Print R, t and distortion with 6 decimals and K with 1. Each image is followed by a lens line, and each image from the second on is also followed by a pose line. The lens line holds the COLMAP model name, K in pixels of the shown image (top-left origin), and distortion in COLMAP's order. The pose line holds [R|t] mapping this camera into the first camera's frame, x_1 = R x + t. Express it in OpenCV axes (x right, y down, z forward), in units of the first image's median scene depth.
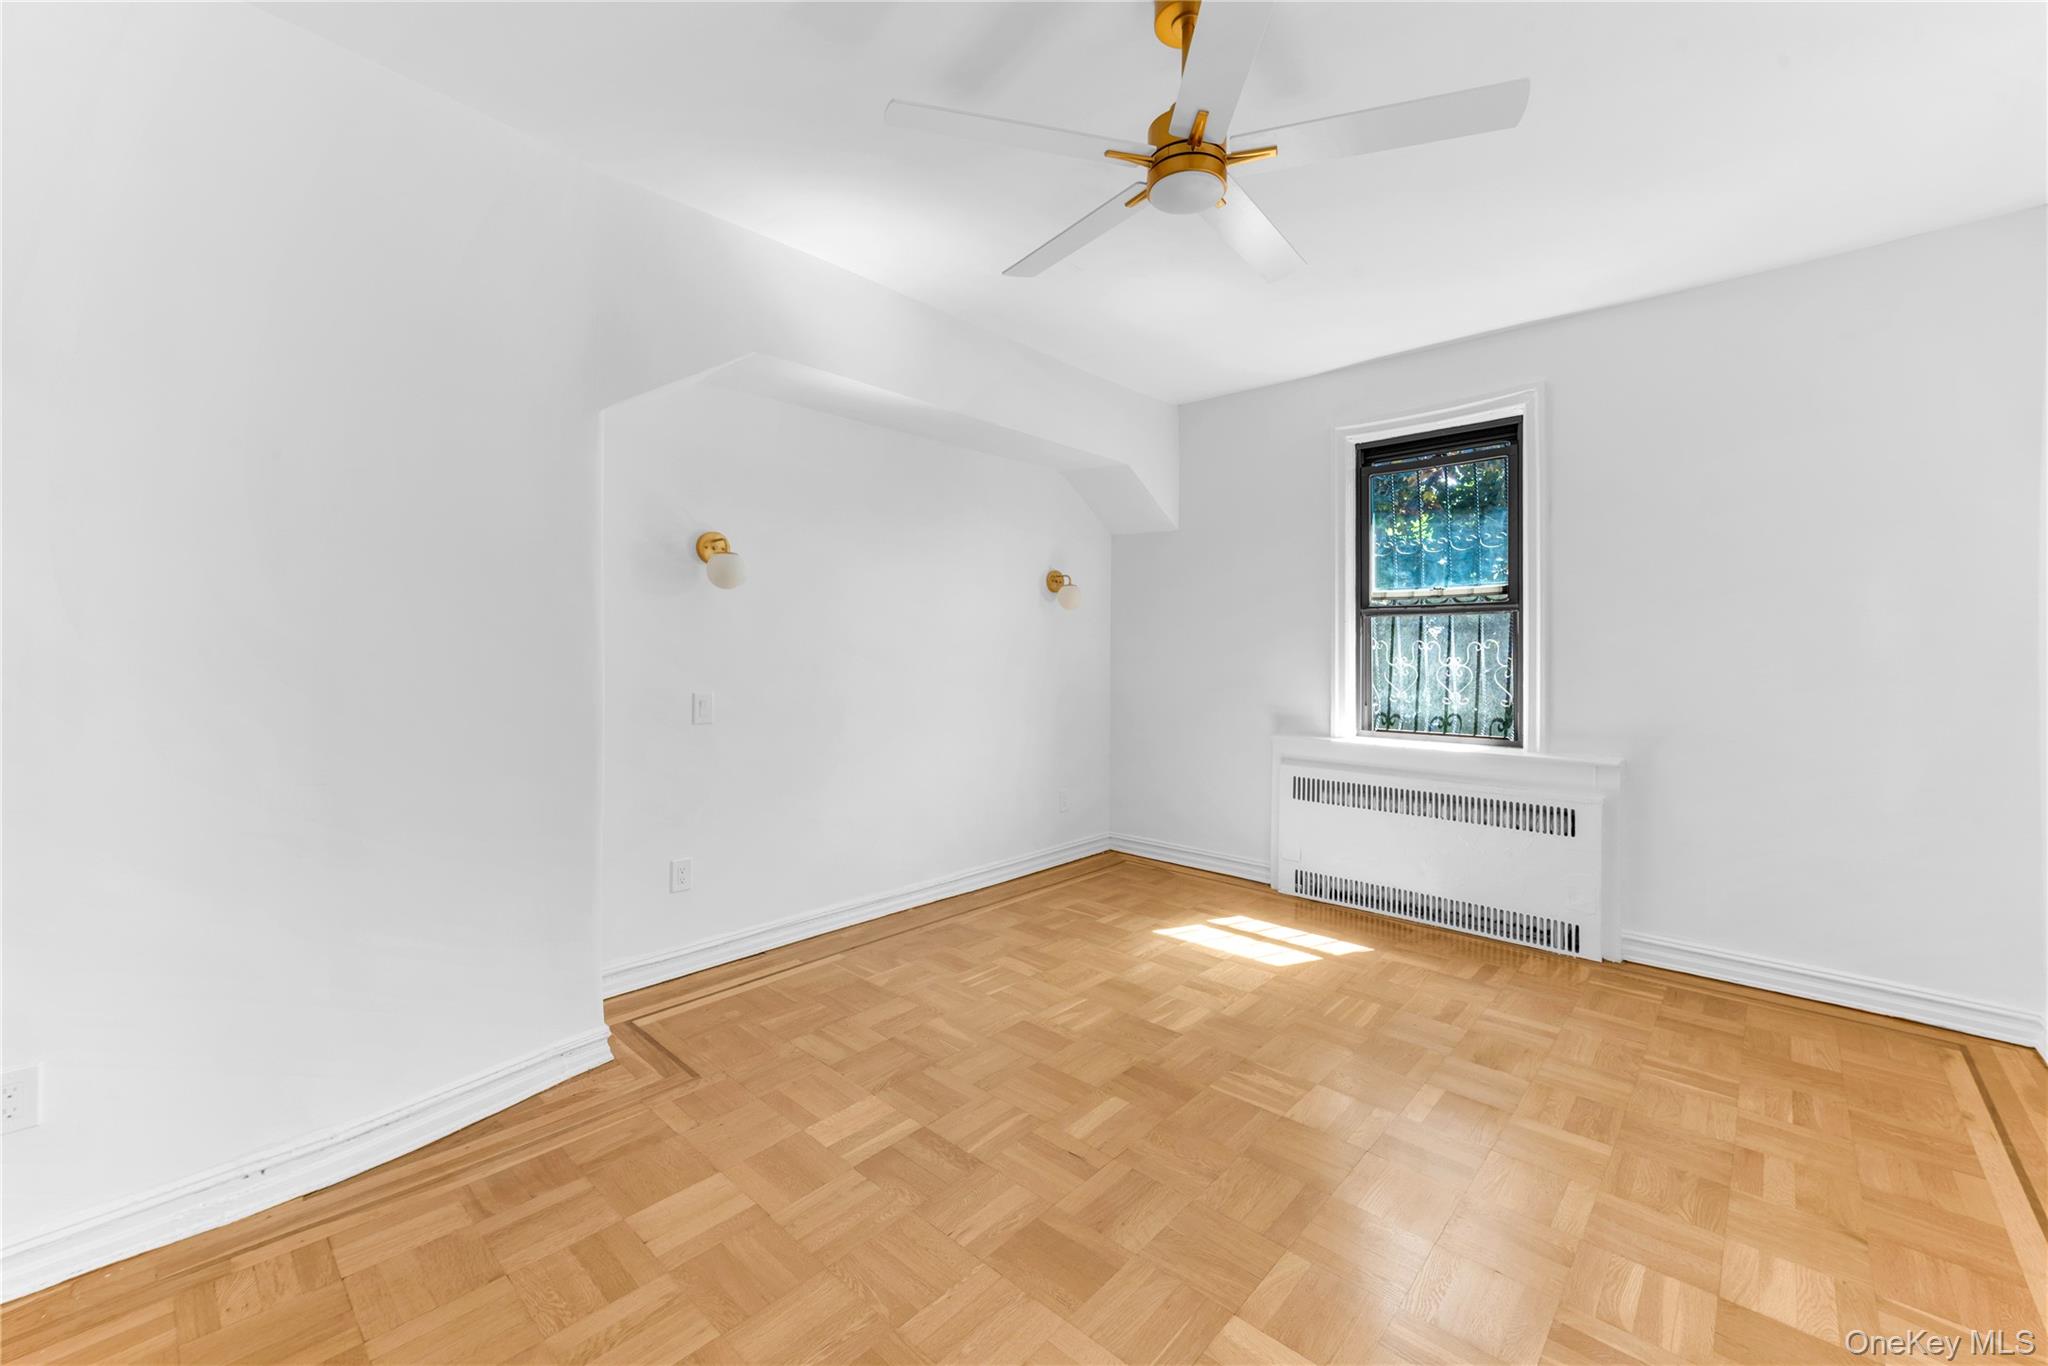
lens RADIAL K [[819.5, 0, 1017.0], [0, 819.5, 652.4], [0, 0, 1]] dist [0.001651, 0.000223]
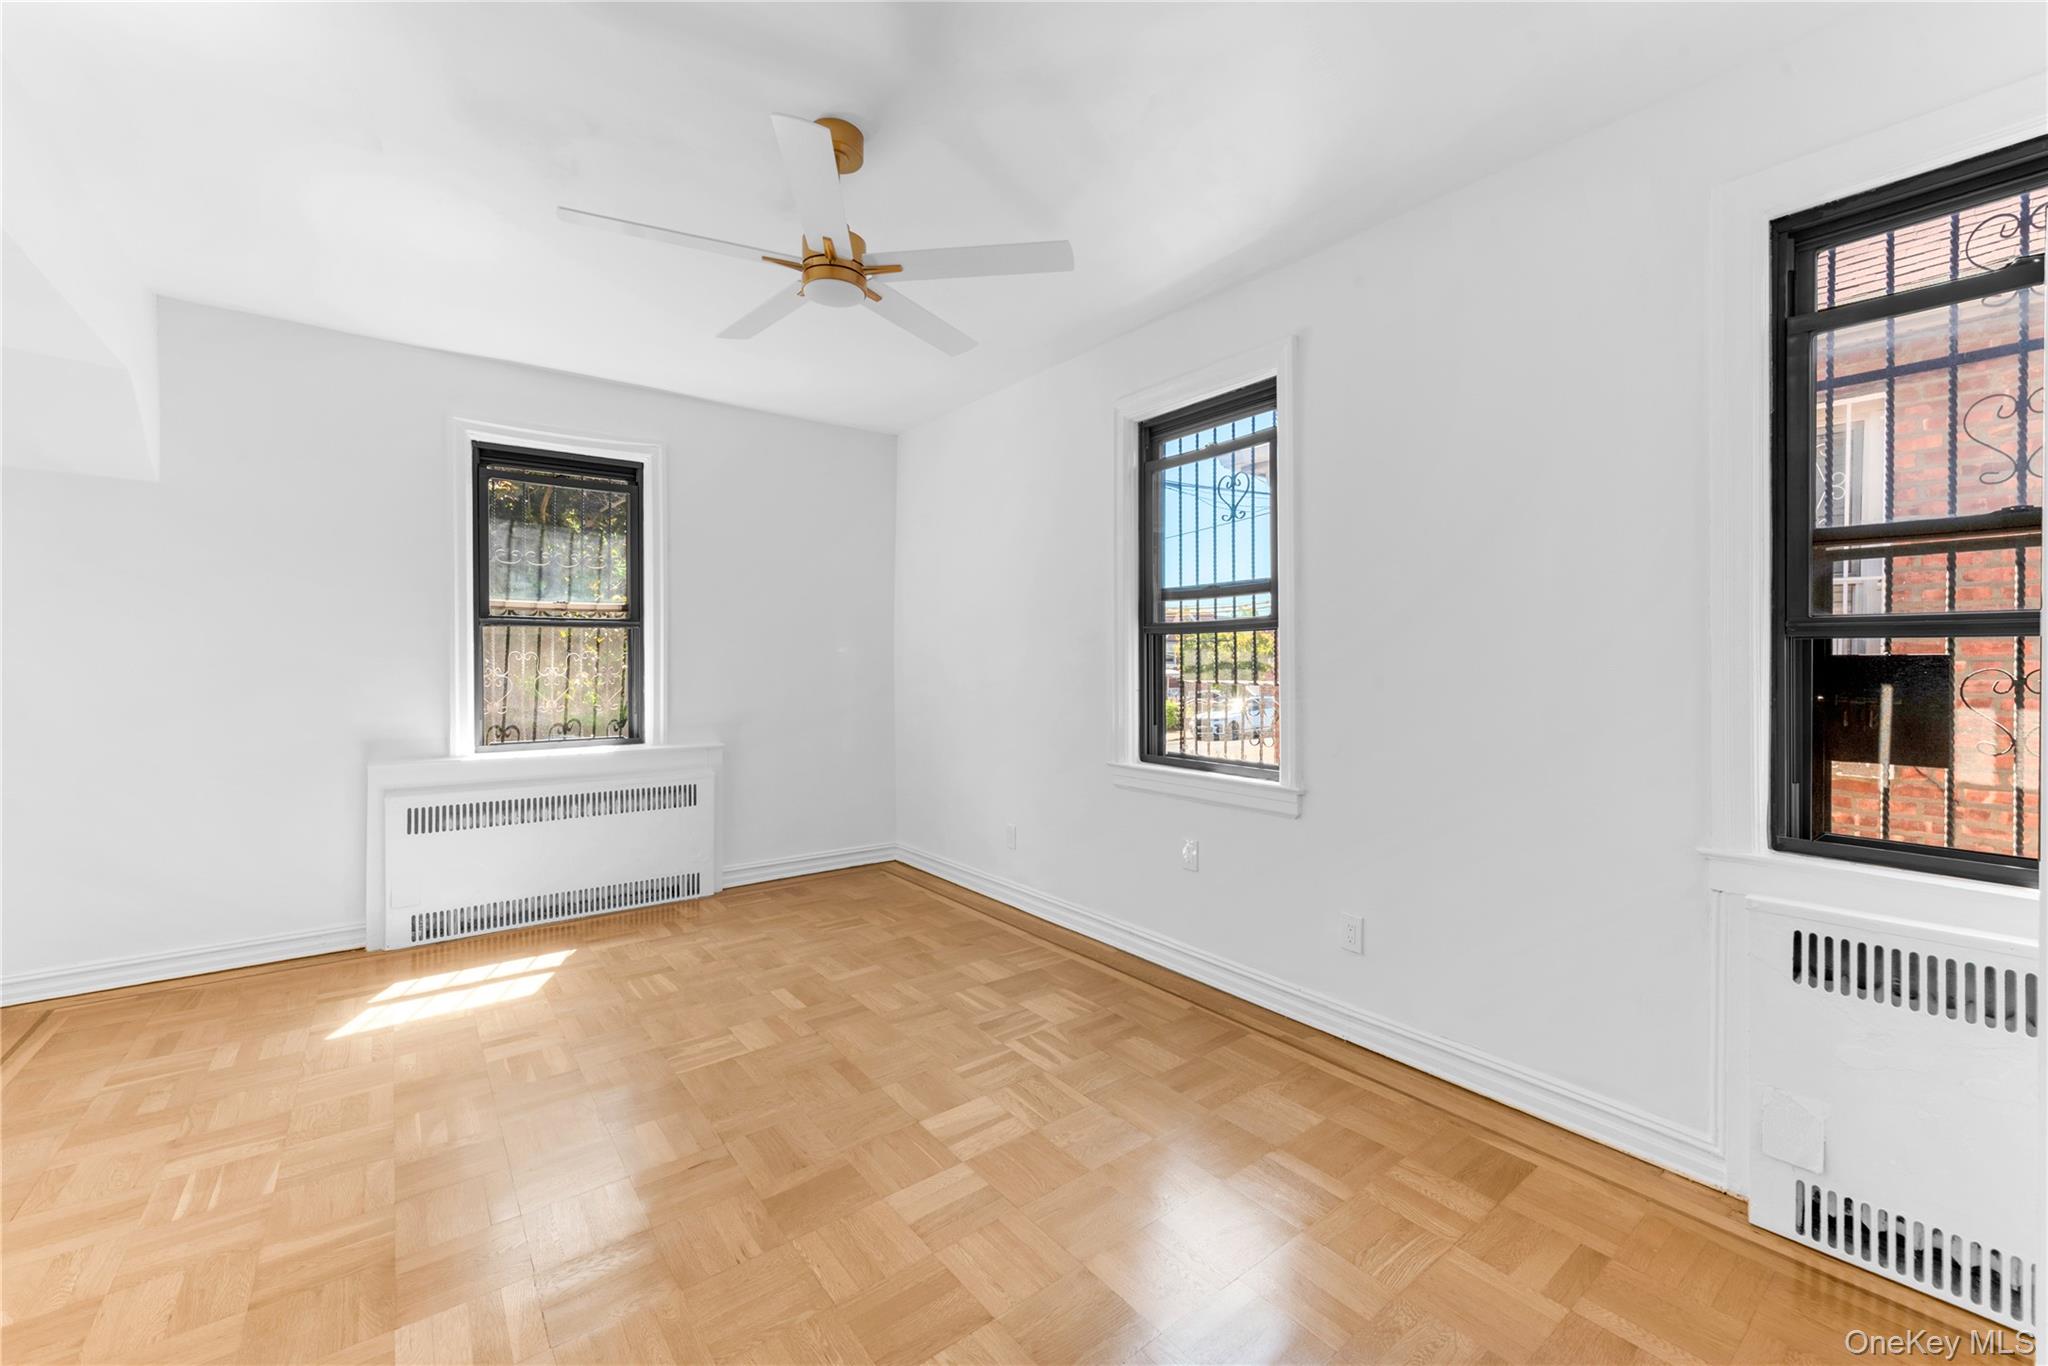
lens RADIAL K [[827.5, 0, 1054.8], [0, 827.5, 663.7], [0, 0, 1]] dist [-0.001291, -0.000621]
pose [[0.140531, -0.006268, 0.990057, -0.509434], [0.006550, 0.999964, 0.005401, -0.000094], [-0.990055, 0.005726, 0.140567, 0.251275]]
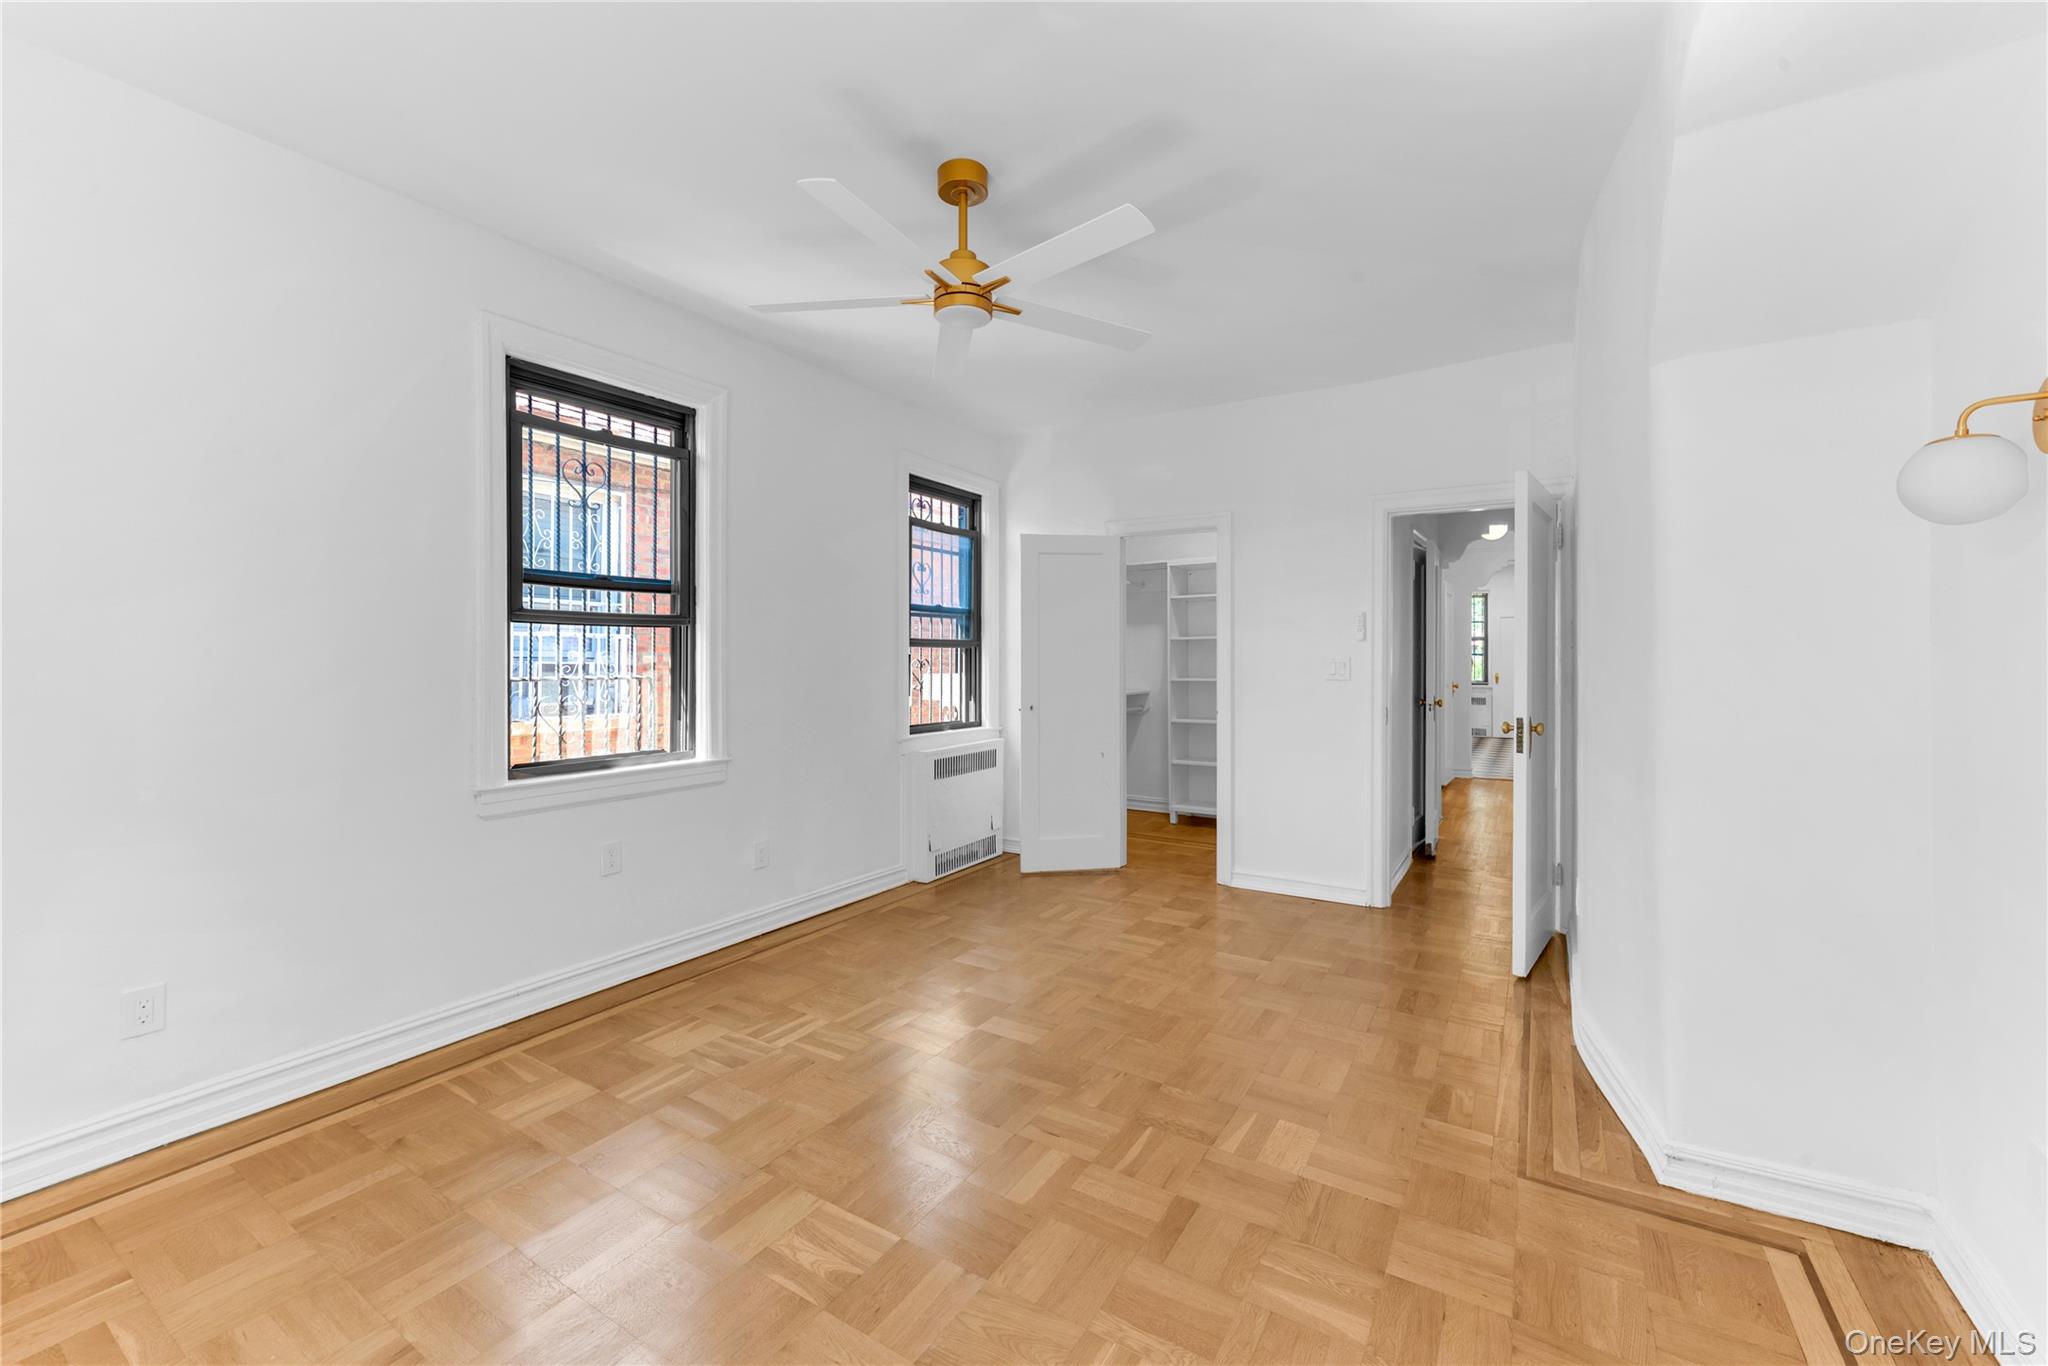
lens RADIAL K [[819.5, 0, 1017.0], [0, 819.5, 652.4], [0, 0, 1]] dist [0.001651, 0.000223]
pose [[-0.982959, -0.005324, -0.183750, 0.184577], [-0.005715, 0.999982, 0.001600, -0.003961], [0.183738, 0.002623, -0.982972, 1.197865]]
